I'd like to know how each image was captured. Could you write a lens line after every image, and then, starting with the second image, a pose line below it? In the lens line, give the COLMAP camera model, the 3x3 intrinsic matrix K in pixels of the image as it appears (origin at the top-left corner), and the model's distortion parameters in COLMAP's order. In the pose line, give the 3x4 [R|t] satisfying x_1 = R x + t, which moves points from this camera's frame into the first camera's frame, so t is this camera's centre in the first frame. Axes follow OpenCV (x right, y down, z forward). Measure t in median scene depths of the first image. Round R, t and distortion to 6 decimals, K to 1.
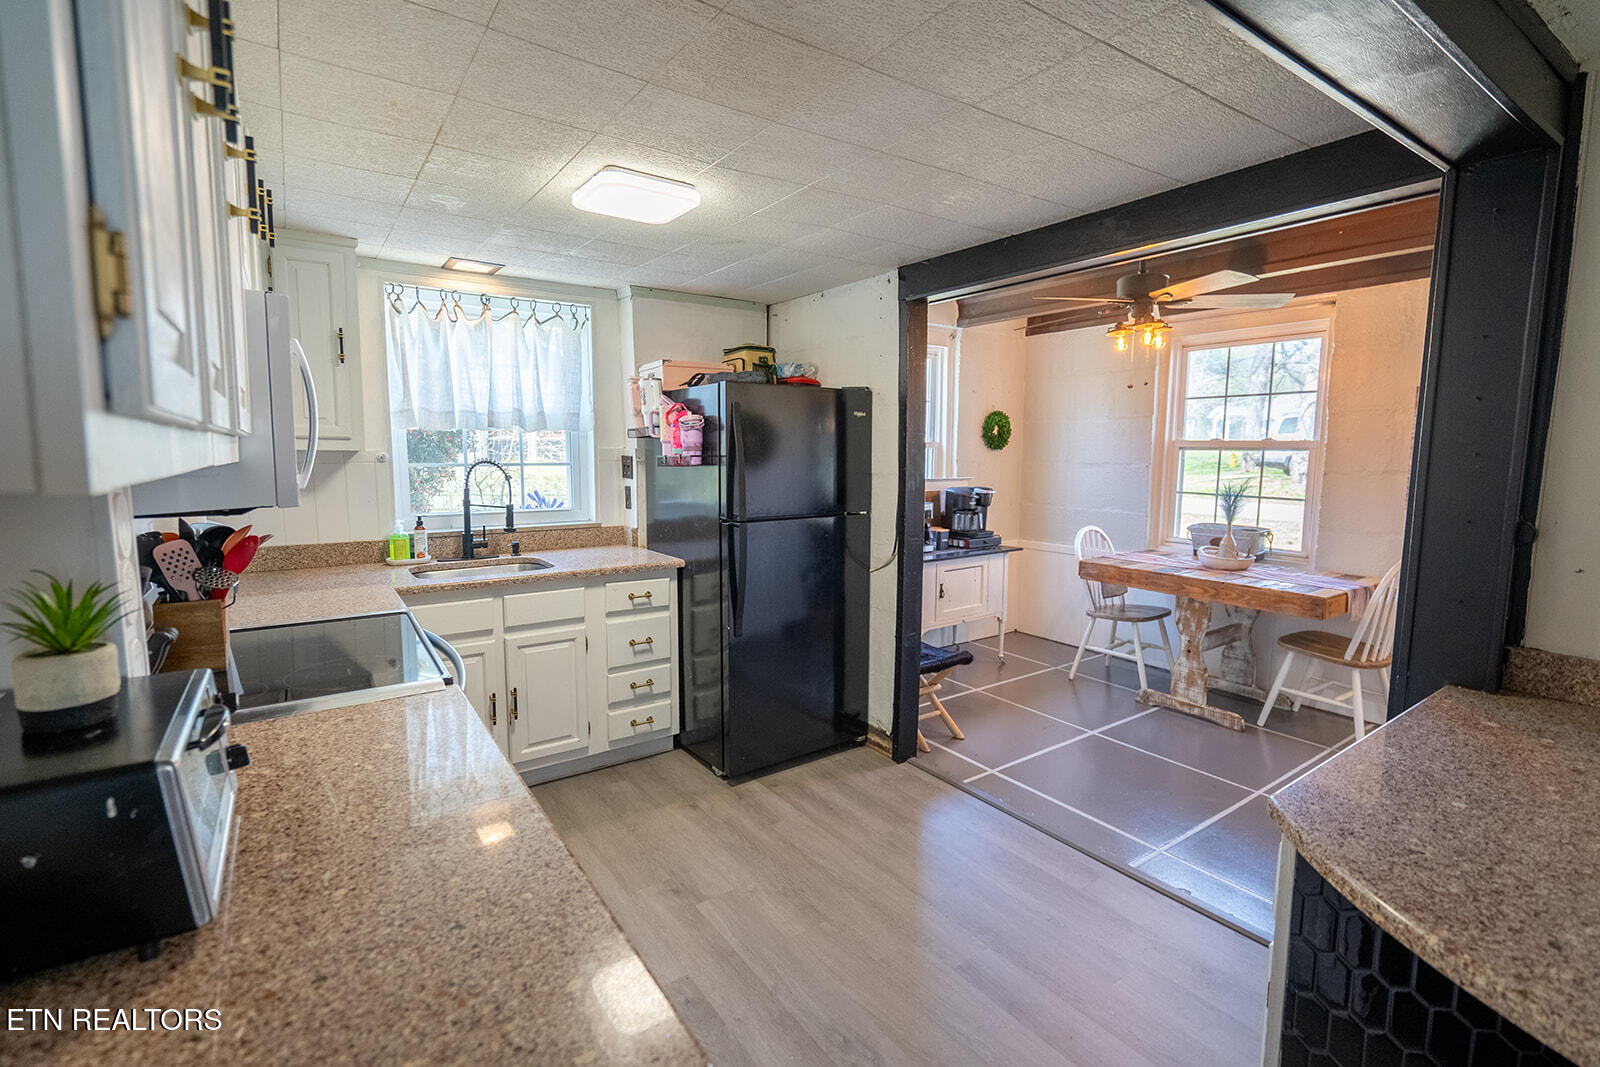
lens RADIAL K [[723.5, 0, 799.1], [0, 723.5, 527.1], [0, 0, 1]] dist [-0.002480, 0.000518]
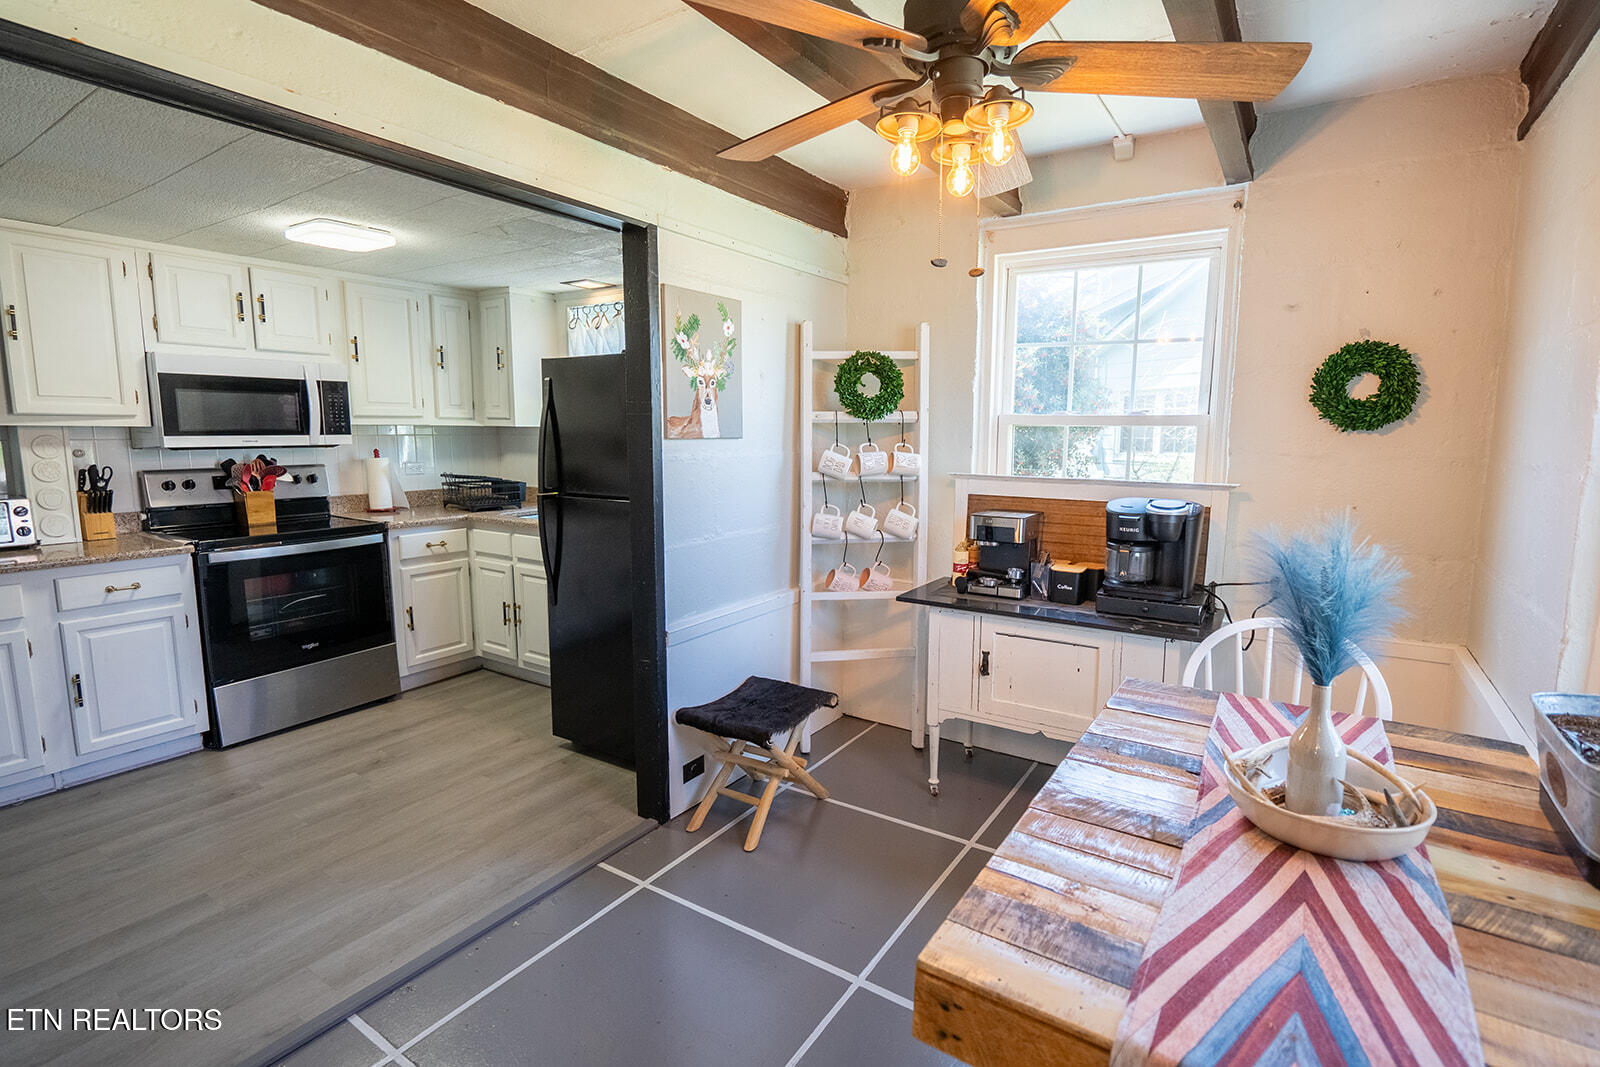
lens RADIAL K [[746.2, 0, 811.0], [0, 746.2, 528.5], [0, 0, 1]] dist [0.001153, 0.000218]
pose [[0.378106, 0.120477, -0.917889, 0.923720], [-0.106046, 0.990606, 0.086338, -0.079974], [0.919668, 0.064694, 0.387331, 0.824657]]
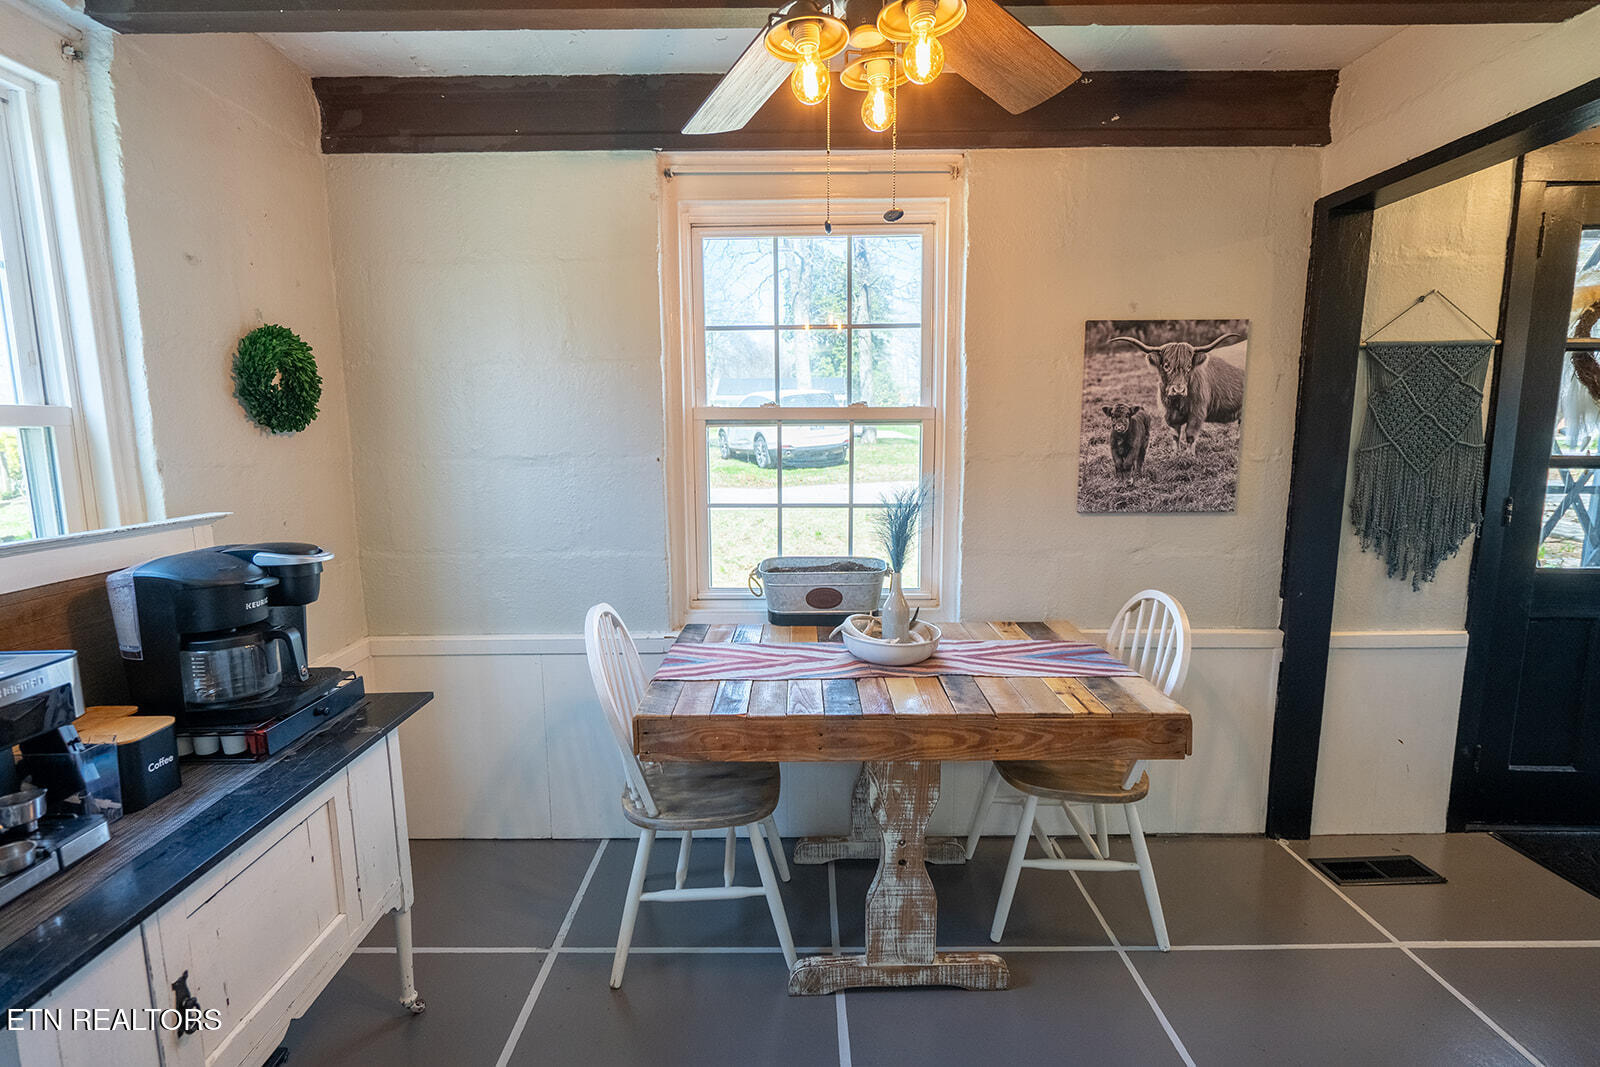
lens RADIAL K [[723.5, 0, 799.1], [0, 723.5, 527.1], [0, 0, 1]] dist [-0.002480, 0.000518]
pose [[0.568218, -0.117335, 0.814470, 0.178667], [0.100658, 0.992260, 0.072723, -0.091372], [-0.816698, 0.040661, 0.575631, 0.906139]]
